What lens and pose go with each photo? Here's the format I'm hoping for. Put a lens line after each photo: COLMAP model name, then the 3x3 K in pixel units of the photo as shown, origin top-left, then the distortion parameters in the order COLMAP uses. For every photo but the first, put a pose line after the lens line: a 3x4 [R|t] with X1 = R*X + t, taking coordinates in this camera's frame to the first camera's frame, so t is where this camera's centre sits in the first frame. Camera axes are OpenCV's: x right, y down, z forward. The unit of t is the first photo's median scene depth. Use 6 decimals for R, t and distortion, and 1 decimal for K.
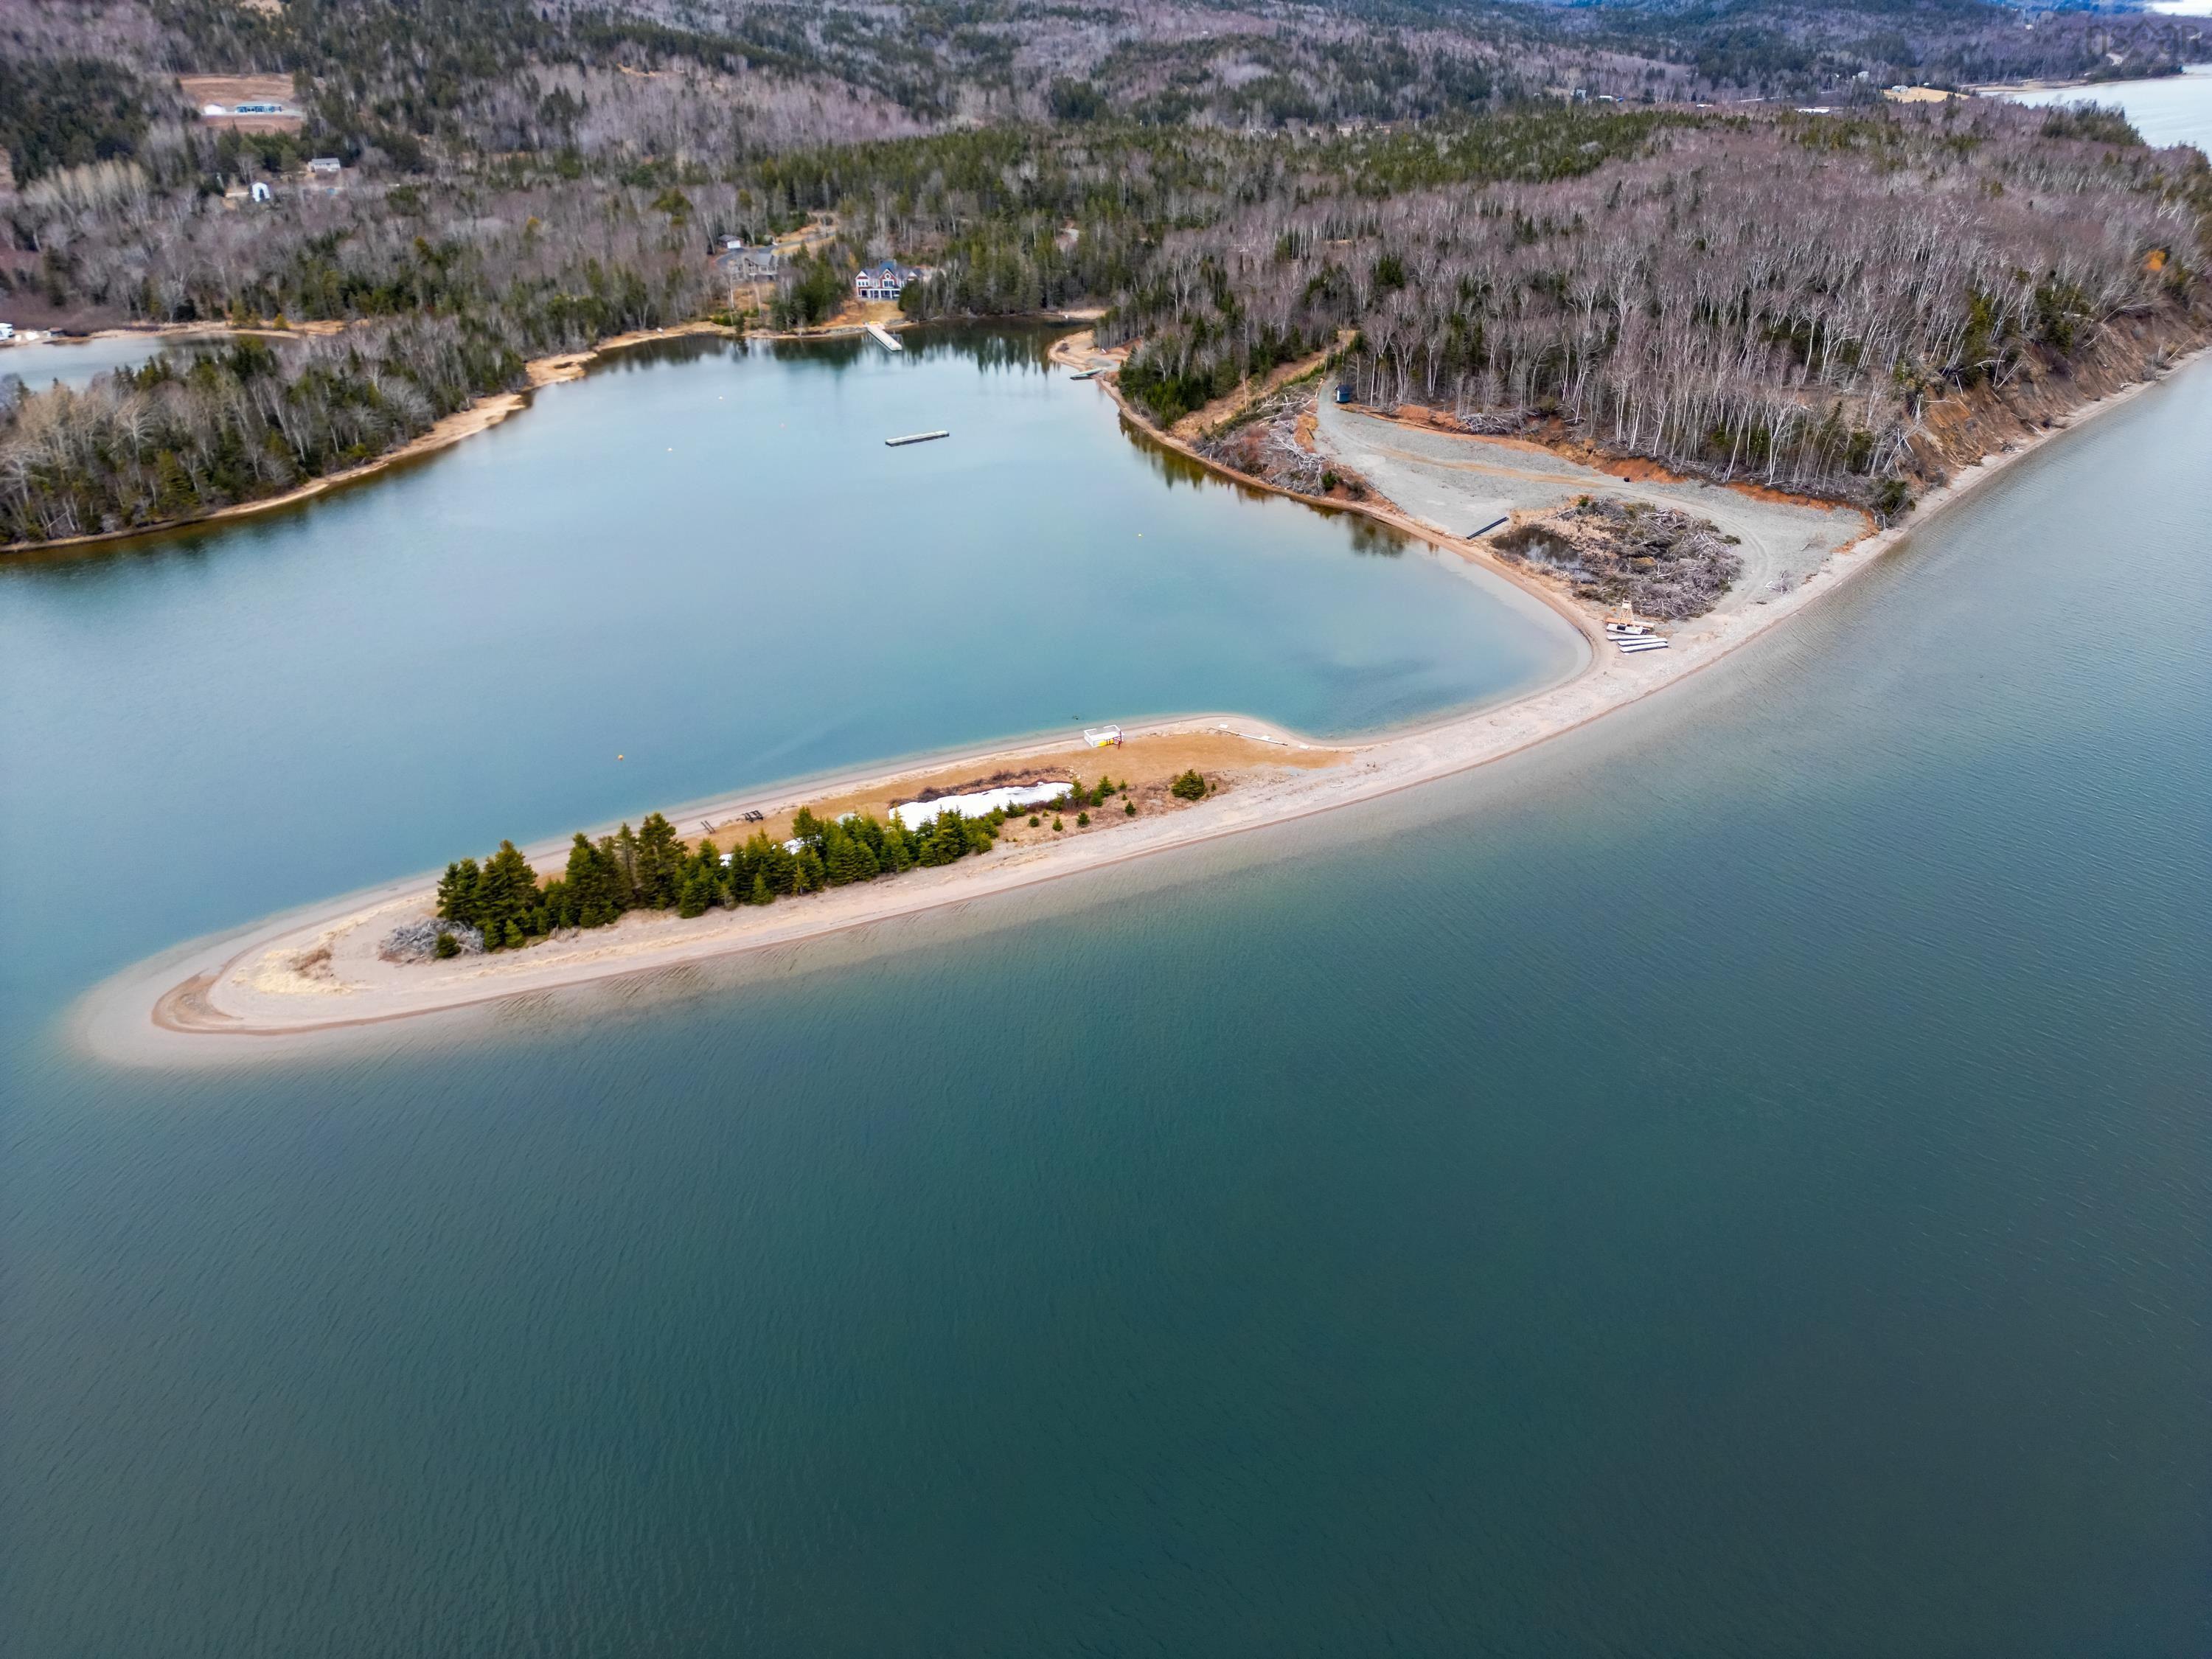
lens RADIAL K [[1522.7, 0, 1110.5], [0, 1522.7, 817.7], [0, 0, 1]] dist [0.063729, -0.051915]
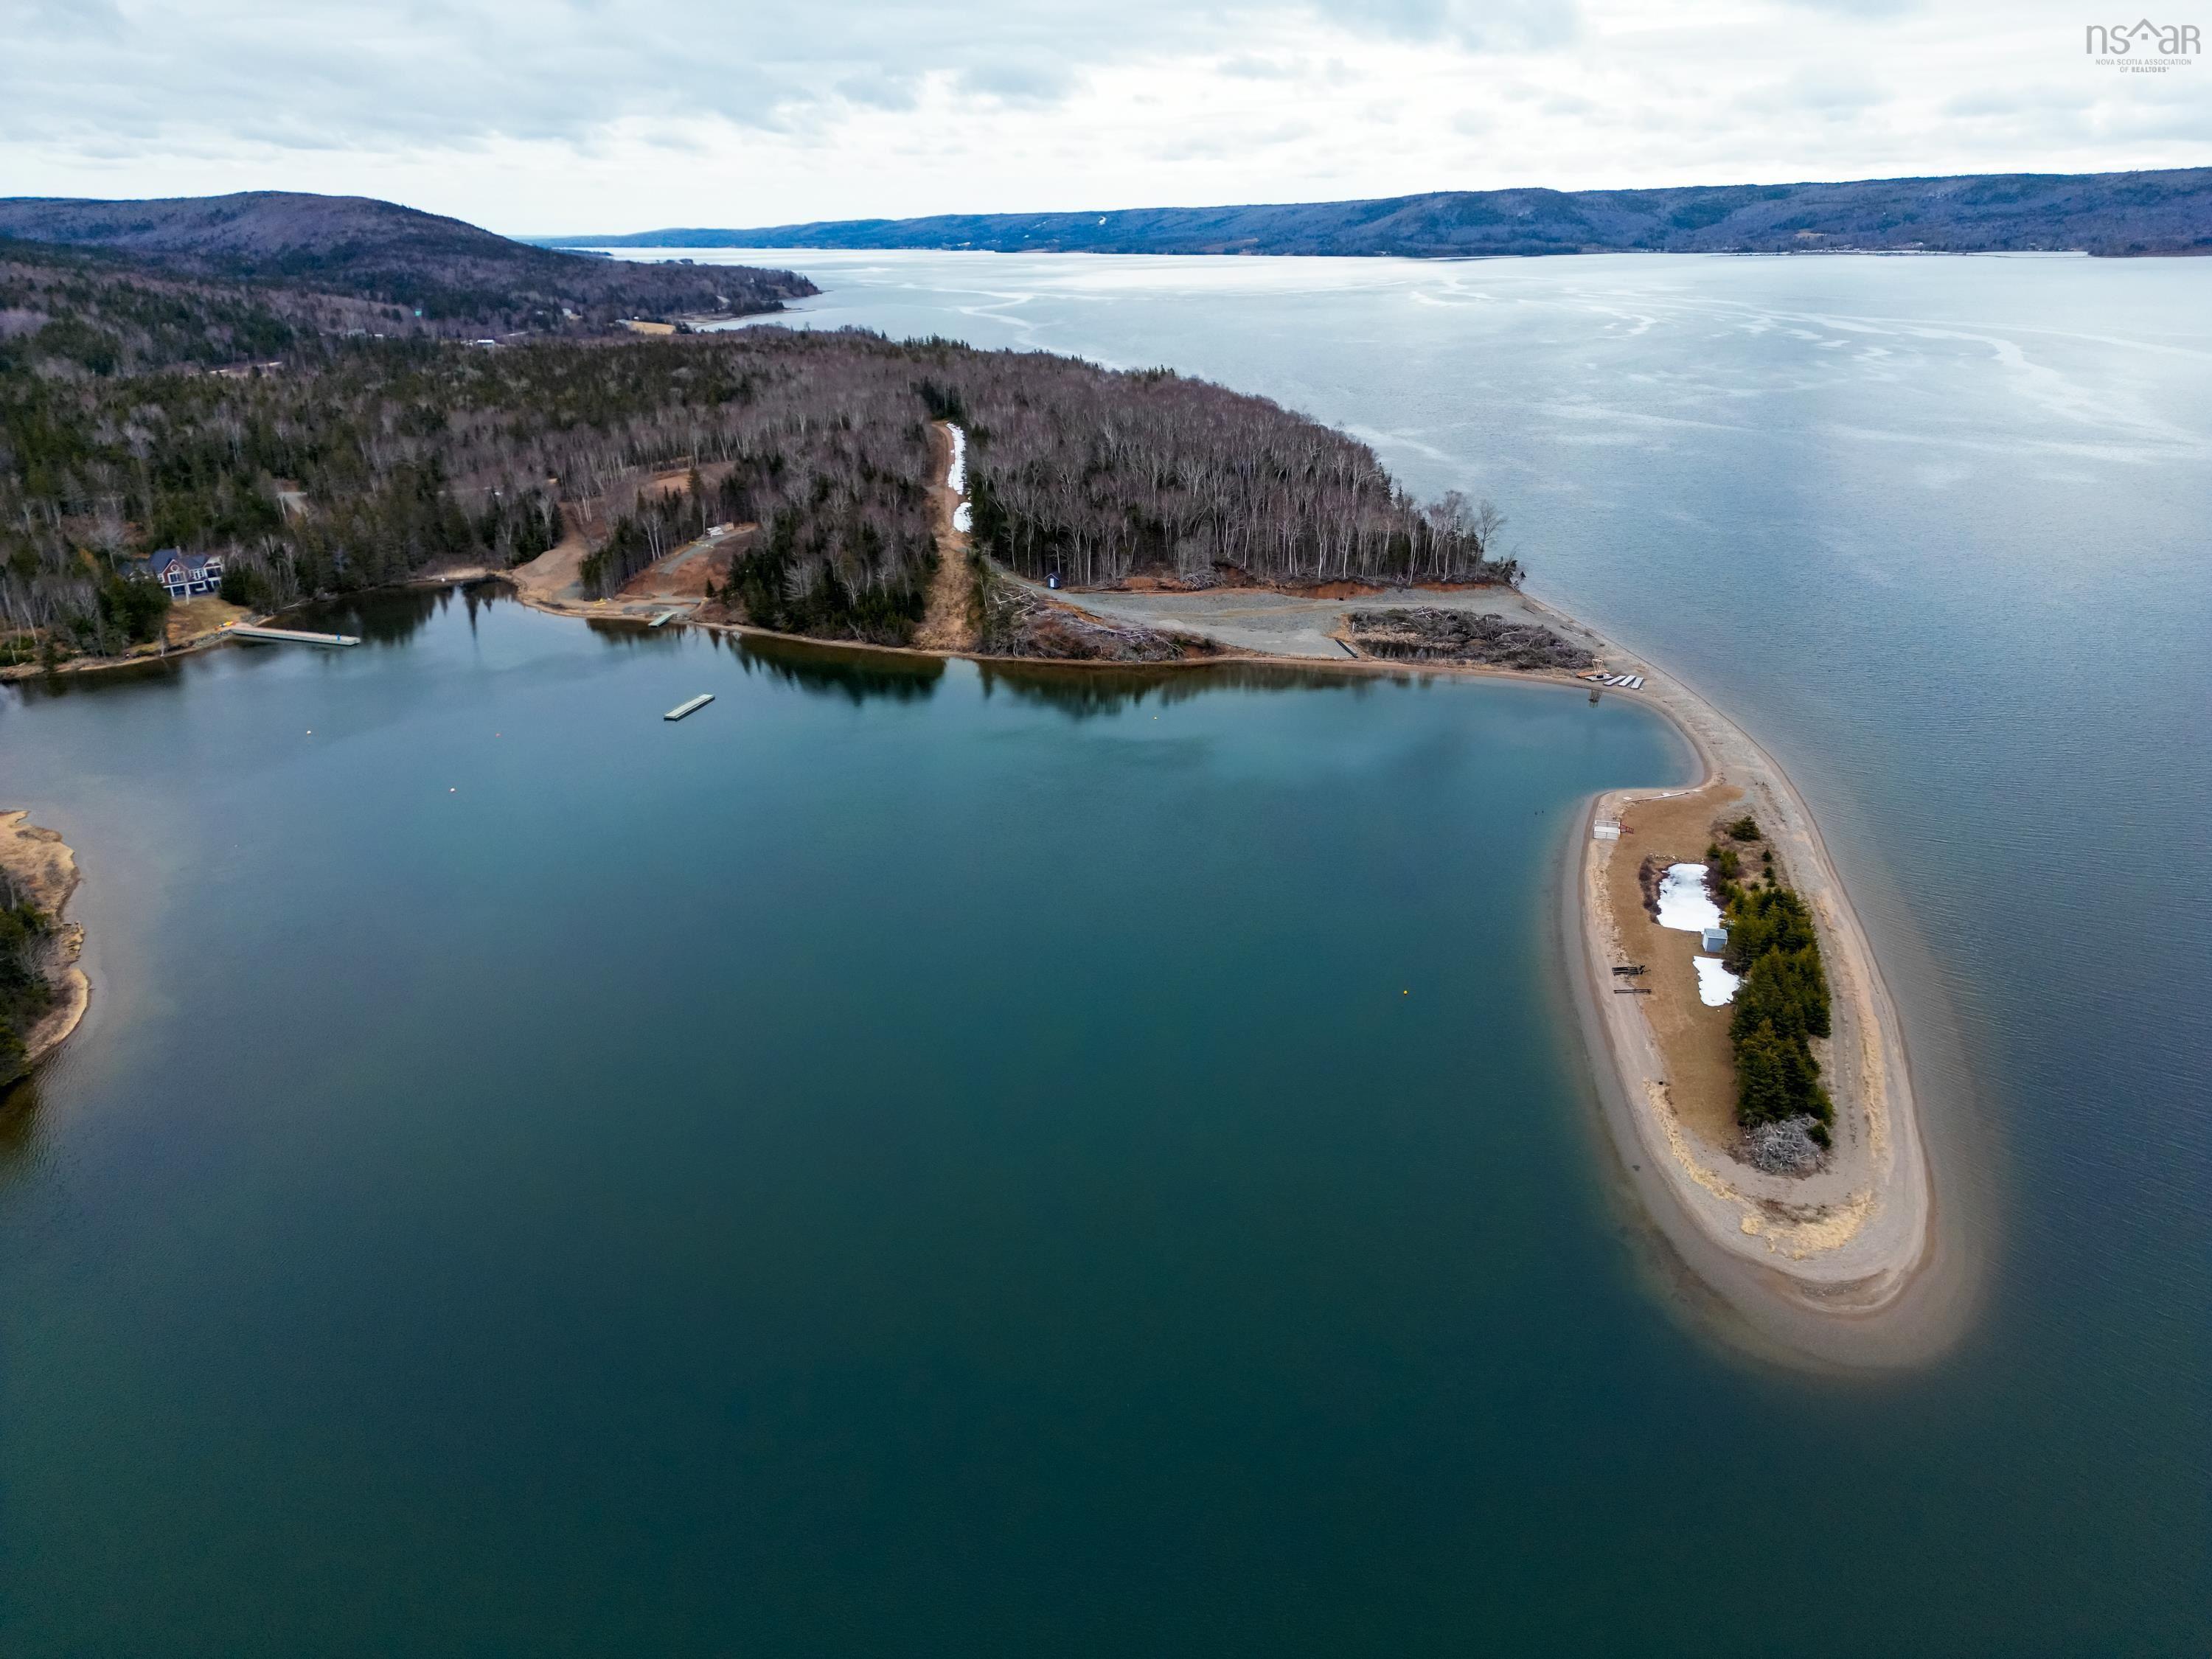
lens RADIAL K [[1522.7, 0, 1110.5], [0, 1522.7, 817.7], [0, 0, 1]] dist [0.063729, -0.051915]
pose [[0.636547, -0.265173, 0.724217, -0.673864], [0.358924, 0.933000, 0.026144, -0.142569], [-0.682628, 0.243297, 0.689076, 0.293207]]
